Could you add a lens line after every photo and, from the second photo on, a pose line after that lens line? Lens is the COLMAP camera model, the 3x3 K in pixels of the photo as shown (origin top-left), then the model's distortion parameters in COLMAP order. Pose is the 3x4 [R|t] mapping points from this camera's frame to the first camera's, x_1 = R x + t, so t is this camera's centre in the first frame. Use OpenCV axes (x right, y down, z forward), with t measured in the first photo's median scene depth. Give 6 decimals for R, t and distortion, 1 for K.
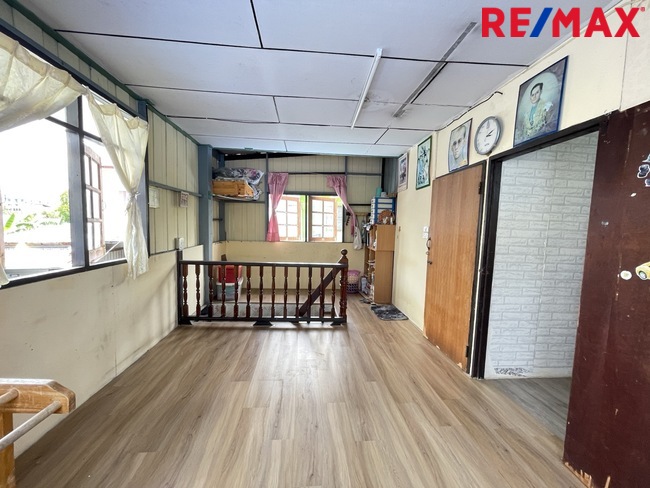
lens RADIAL K [[263.5, 0, 323.5], [0, 263.5, 246.5], [0, 0, 1]] dist [-0.001248, 0.000215]
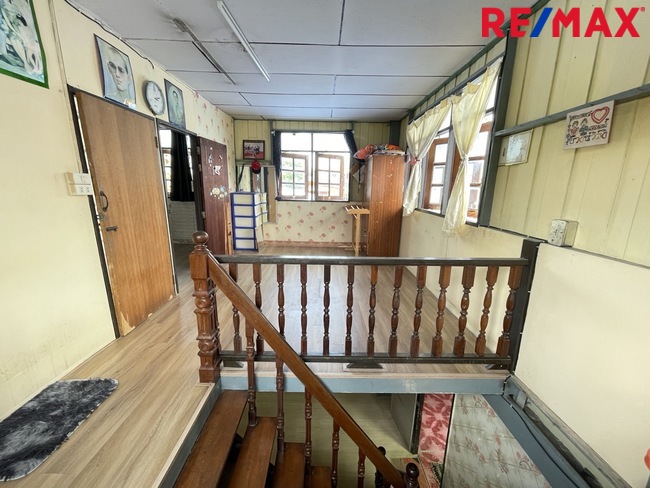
lens RADIAL K [[263.5, 0, 325.8], [0, 263.5, 245.2], [0, 0, 1]] dist [-0.001248, 0.000215]
pose [[-0.996819, -0.058025, 0.054642, -0.211743], [-0.039134, 0.953550, 0.298682, -0.144008], [-0.069435, 0.295593, -0.952787, 1.911281]]
